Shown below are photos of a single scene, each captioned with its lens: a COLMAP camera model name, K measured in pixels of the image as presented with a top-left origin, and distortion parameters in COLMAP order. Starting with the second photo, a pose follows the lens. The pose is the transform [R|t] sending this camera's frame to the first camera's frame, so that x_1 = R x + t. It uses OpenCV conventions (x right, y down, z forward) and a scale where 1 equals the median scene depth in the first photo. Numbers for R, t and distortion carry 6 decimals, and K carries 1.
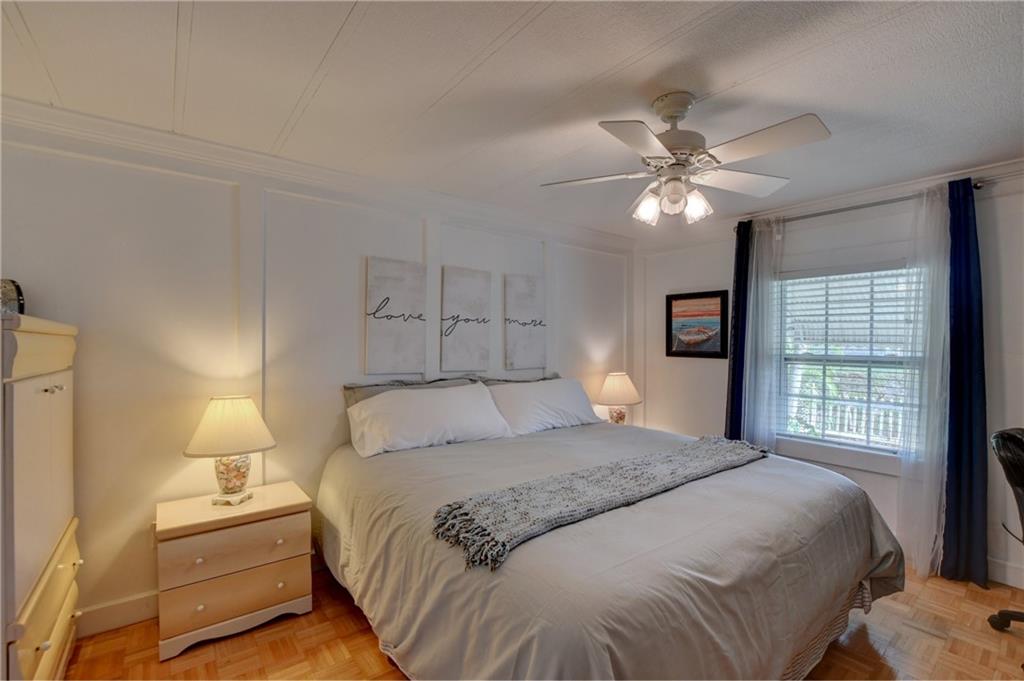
lens RADIAL K [[451.4, 0, 507.7], [0, 451.4, 342.3], [0, 0, 1]] dist [-0.030268, 0.003434]
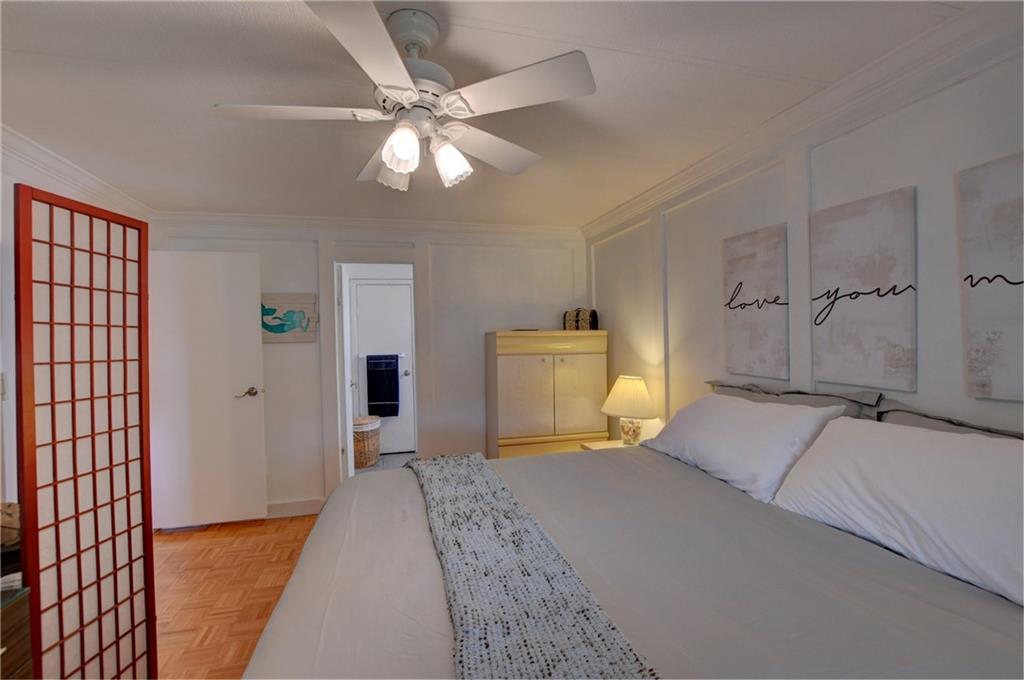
lens RADIAL K [[451.4, 0, 512.3], [0, 451.4, 338.1], [0, 0, 1]] dist [-0.030268, 0.003434]
pose [[-0.378209, 0.002882, -0.925716, 0.615295], [0.019860, 0.999790, -0.005002, -0.001061], [0.925507, -0.020276, -0.378187, 0.867783]]
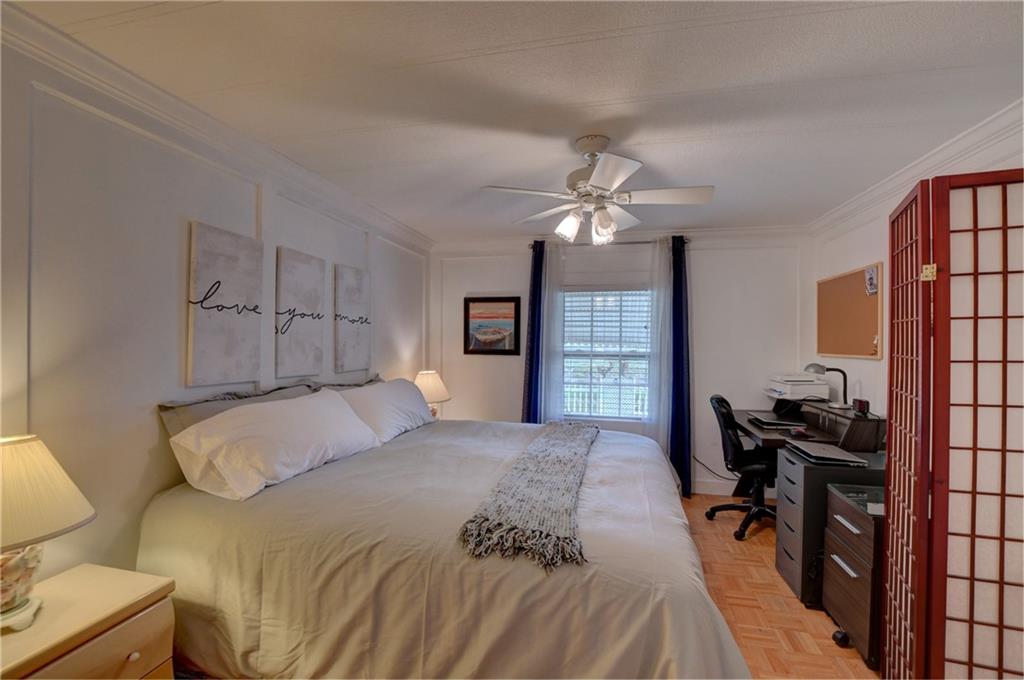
lens RADIAL K [[451.4, 0, 511.0], [0, 451.4, 343.1], [0, 0, 1]] dist [-0.030268, 0.003434]
pose [[0.773582, -0.001538, 0.633694, -0.337727], [-0.003304, 0.999974, 0.006461, -0.004088], [-0.633687, -0.007092, 0.773557, 0.125105]]
